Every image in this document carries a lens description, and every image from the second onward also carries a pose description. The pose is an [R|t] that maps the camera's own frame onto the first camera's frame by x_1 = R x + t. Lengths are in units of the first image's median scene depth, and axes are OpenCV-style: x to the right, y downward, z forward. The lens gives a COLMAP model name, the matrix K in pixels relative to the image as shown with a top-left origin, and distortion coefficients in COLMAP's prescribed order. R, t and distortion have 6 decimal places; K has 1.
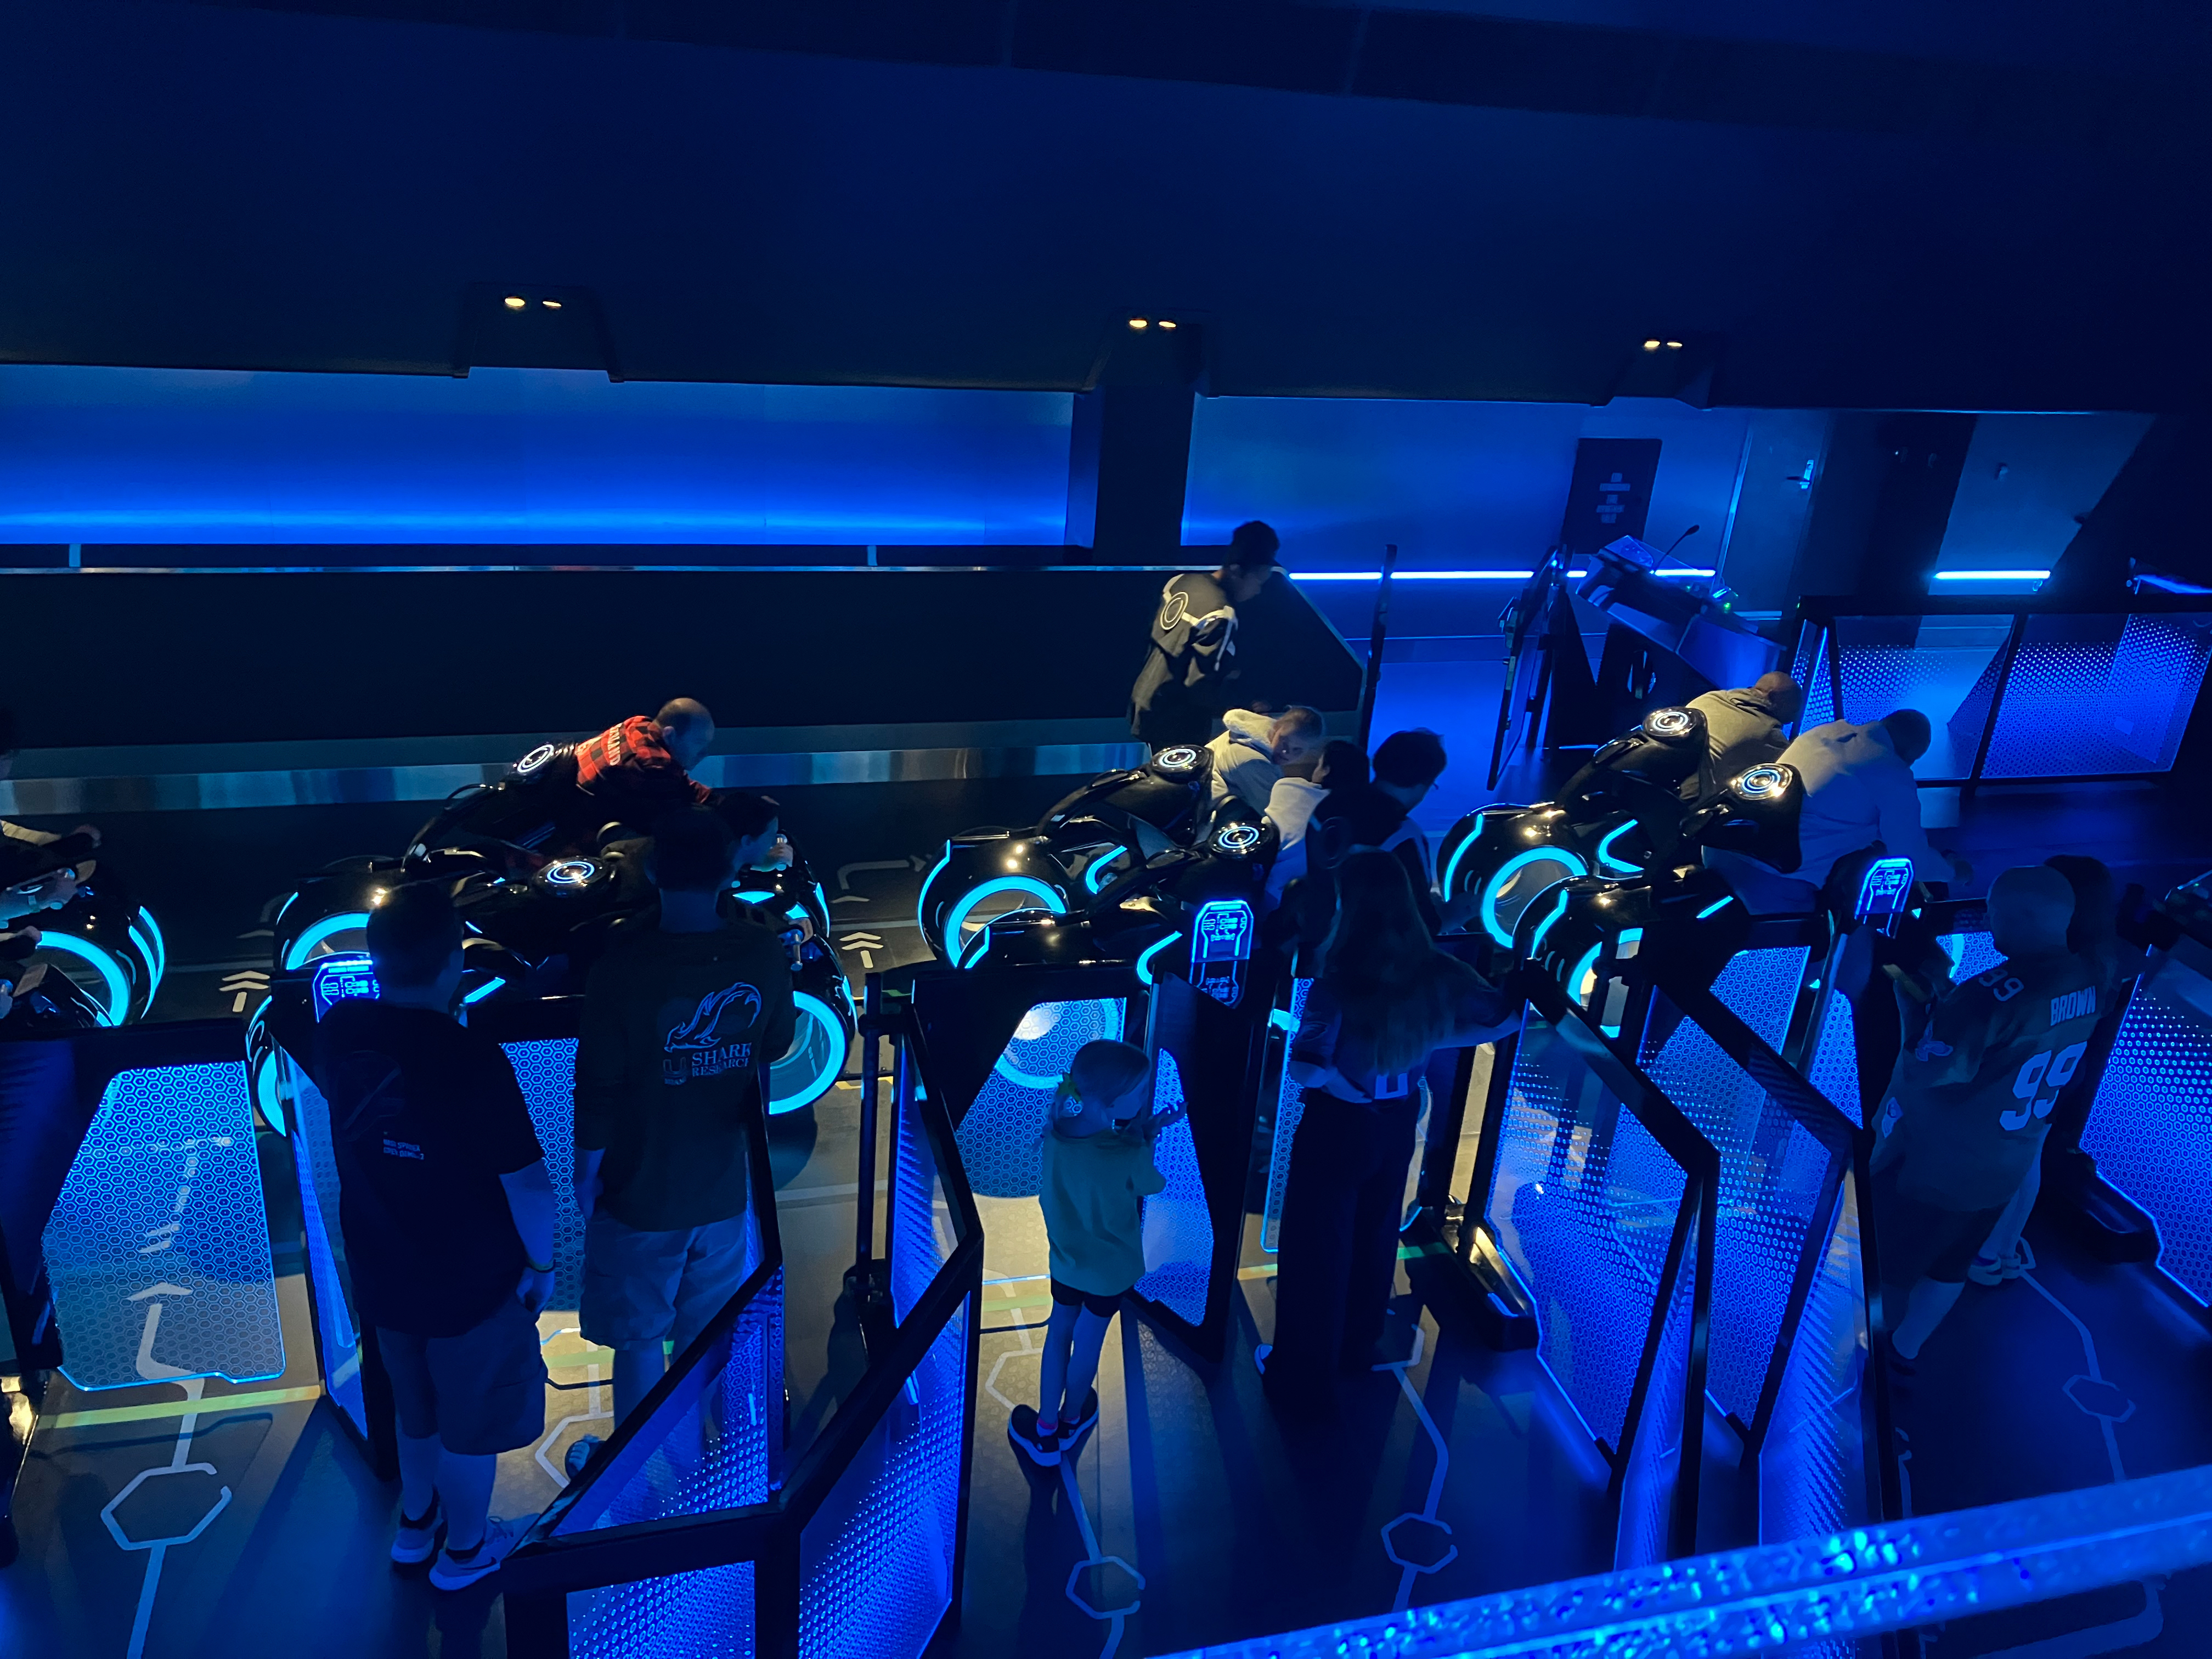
lens RADIAL K [[1753.5, 0, 1104.2], [0, 1753.5, 830.0], [0, 0, 1]] dist [0.037353, -0.004830]
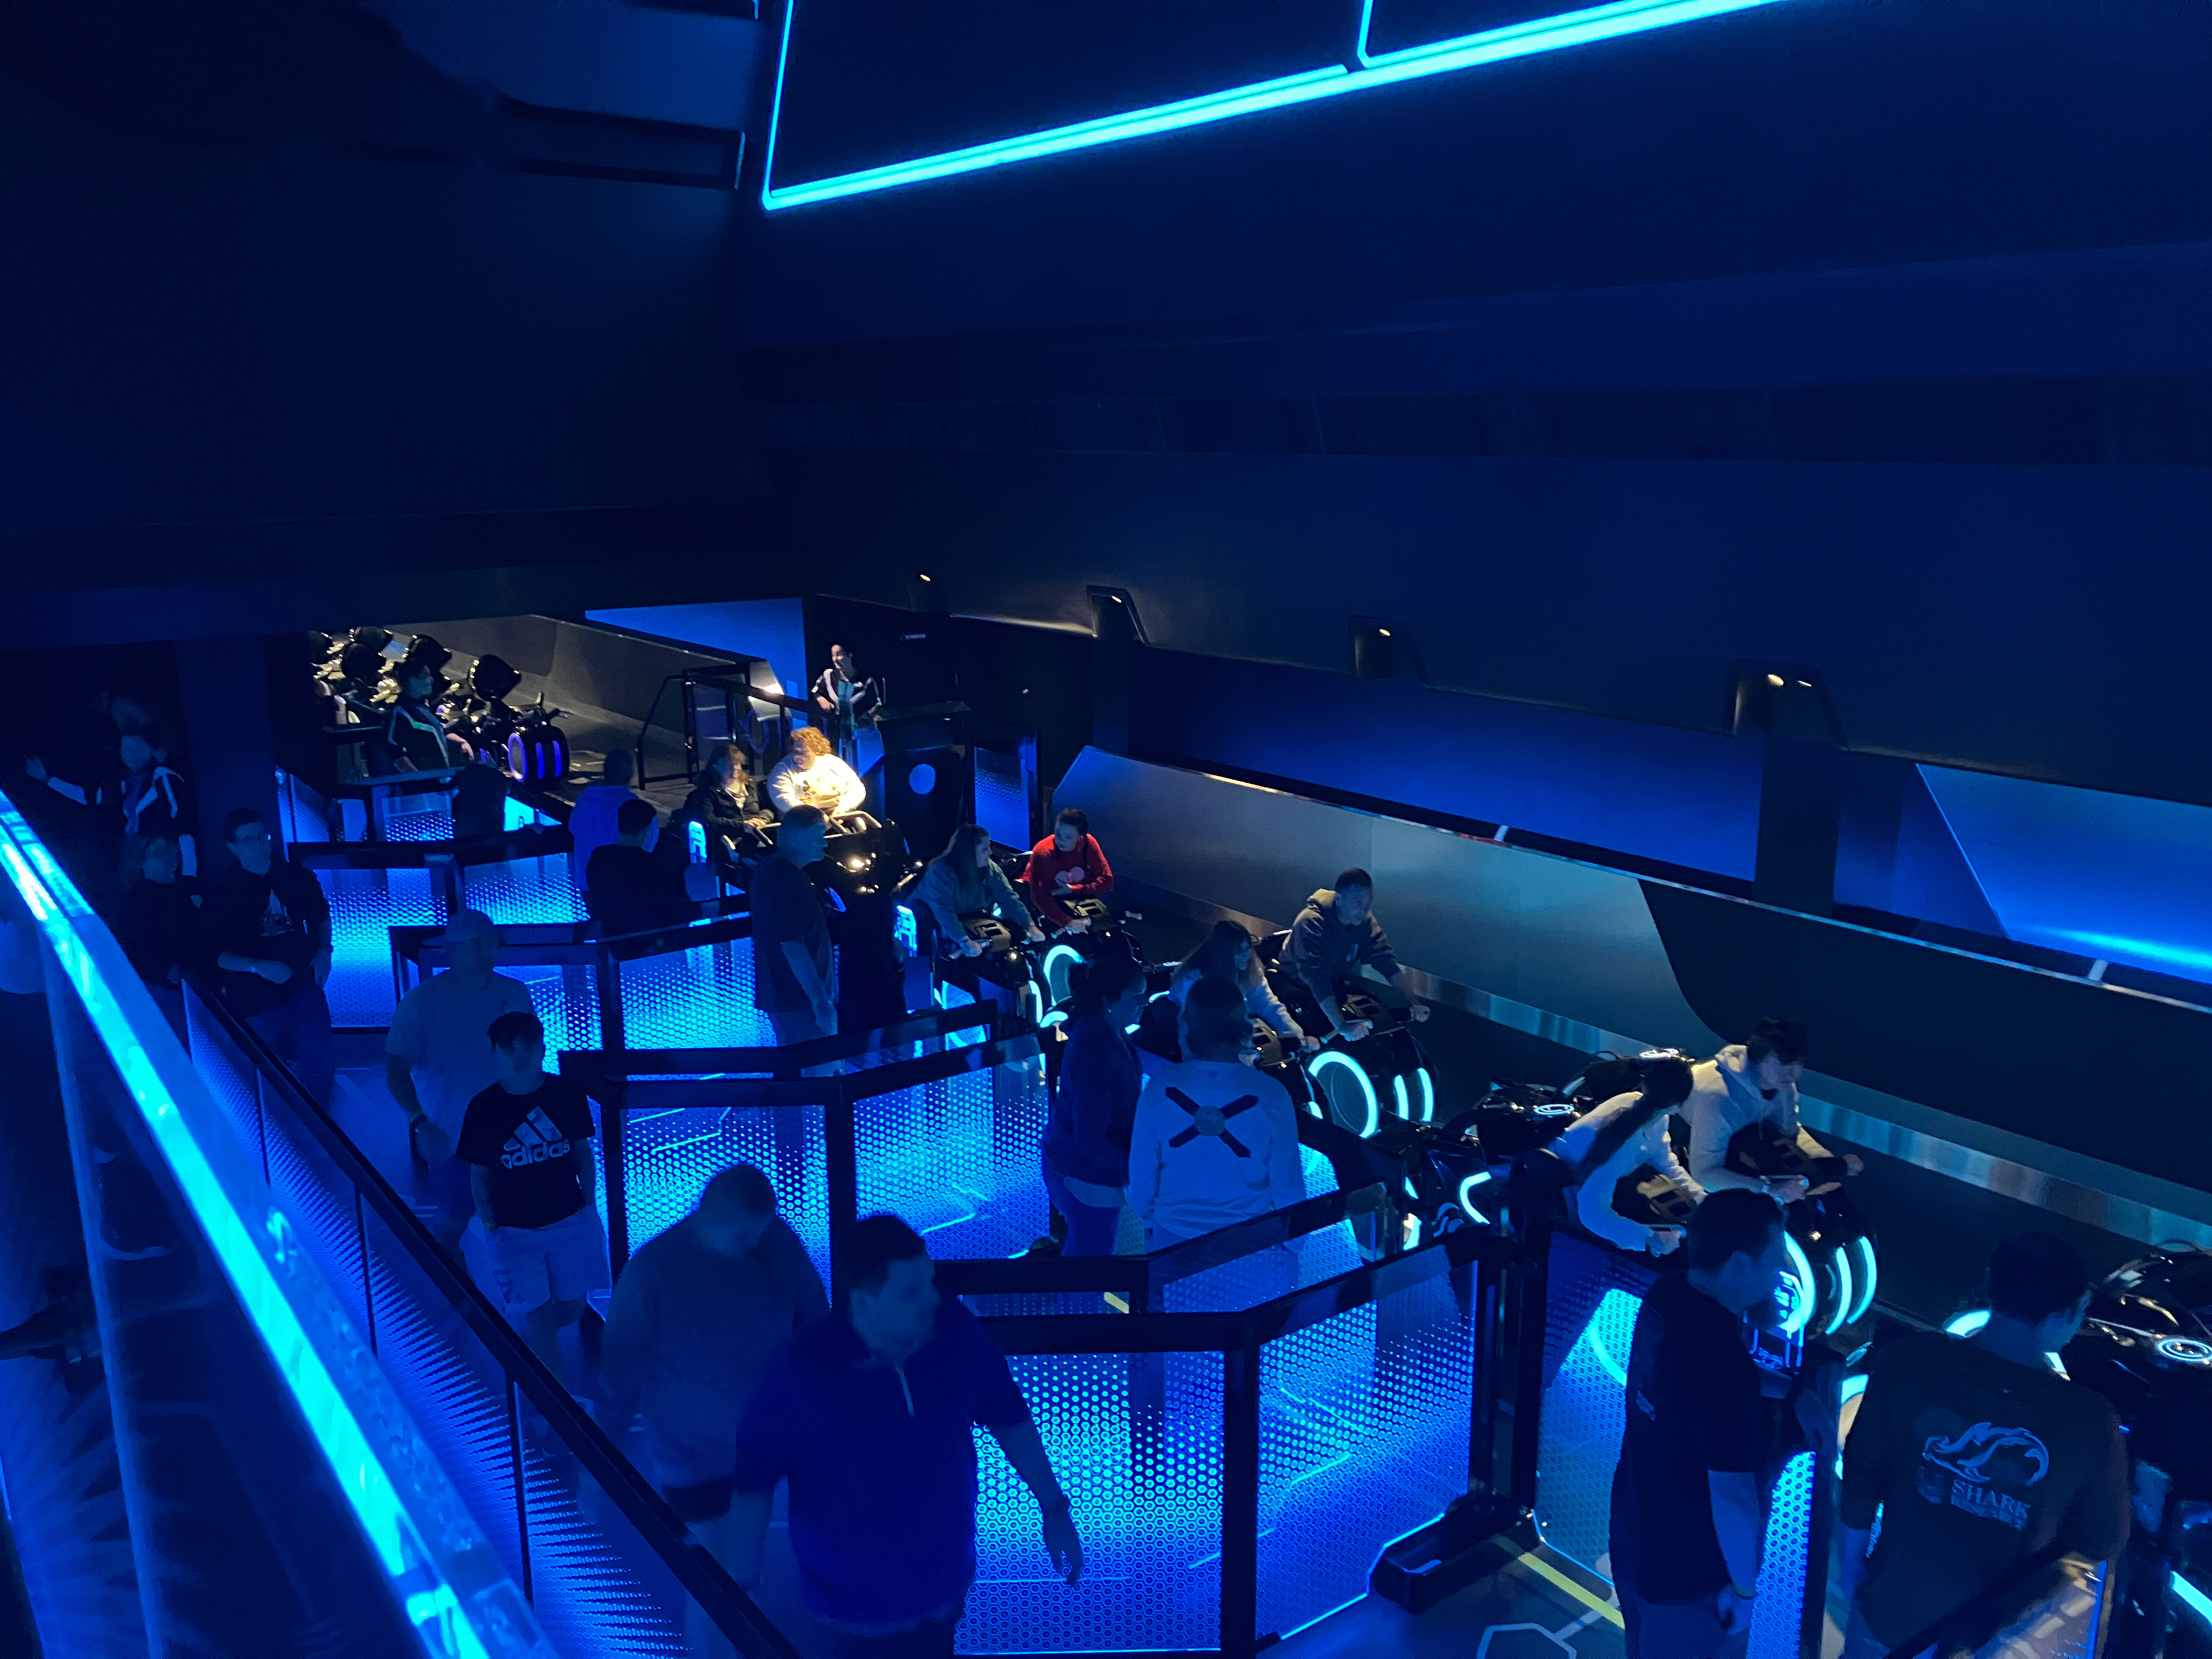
lens RADIAL K [[1753.5, 0, 1101.2], [0, 1753.5, 826.8], [0, 0, 1]] dist [0.037353, -0.004830]
pose [[0.364423, 0.135975, -0.921253, 0.359191], [-0.366080, 0.930553, -0.007464, -0.018480], [0.856260, 0.339973, 0.388893, 0.108413]]
